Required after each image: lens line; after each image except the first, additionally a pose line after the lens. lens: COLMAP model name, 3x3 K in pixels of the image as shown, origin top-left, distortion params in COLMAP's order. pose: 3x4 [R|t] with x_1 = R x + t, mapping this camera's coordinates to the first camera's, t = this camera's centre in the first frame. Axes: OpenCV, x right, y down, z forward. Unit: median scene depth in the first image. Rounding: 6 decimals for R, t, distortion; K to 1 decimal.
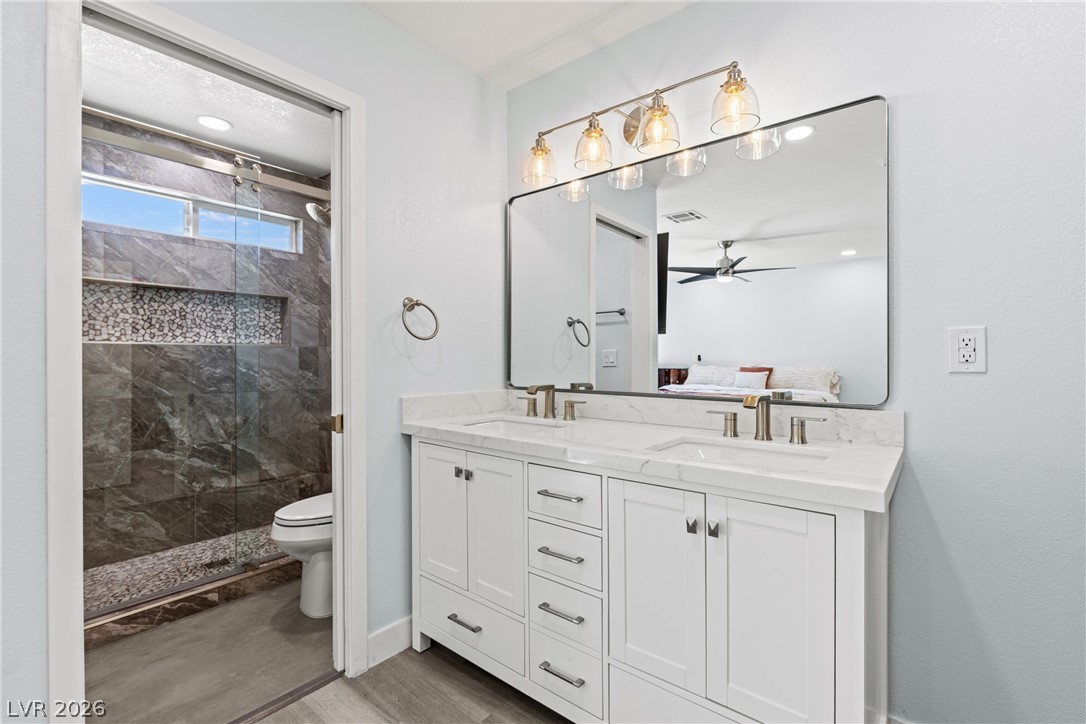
lens RADIAL K [[486.6, 0, 545.5], [0, 486.6, 357.4], [0, 0, 1]] dist [0.001573, -0.000283]
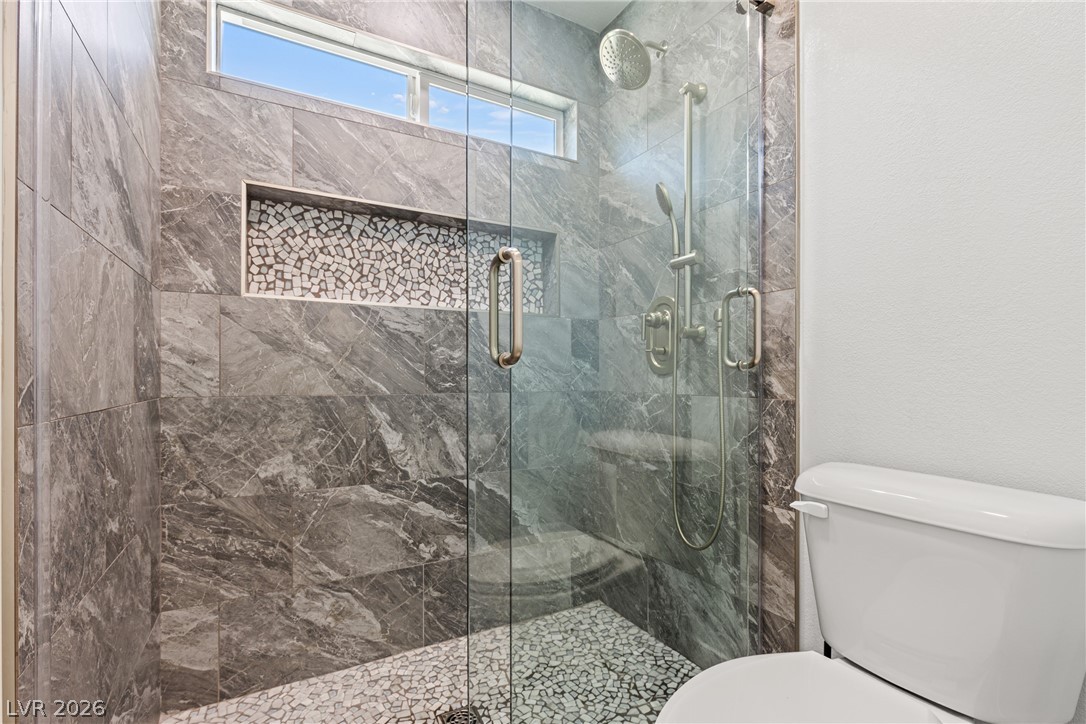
lens RADIAL K [[493.6, 0, 552.4], [0, 493.6, 375.7], [0, 0, 1]] dist [0.001219, -0.000360]
pose [[0.937906, 0.003045, -0.346876, -0.376712], [-0.002466, 0.999995, 0.002111, 0.054372], [0.346881, -0.001124, 0.937909, 0.508124]]
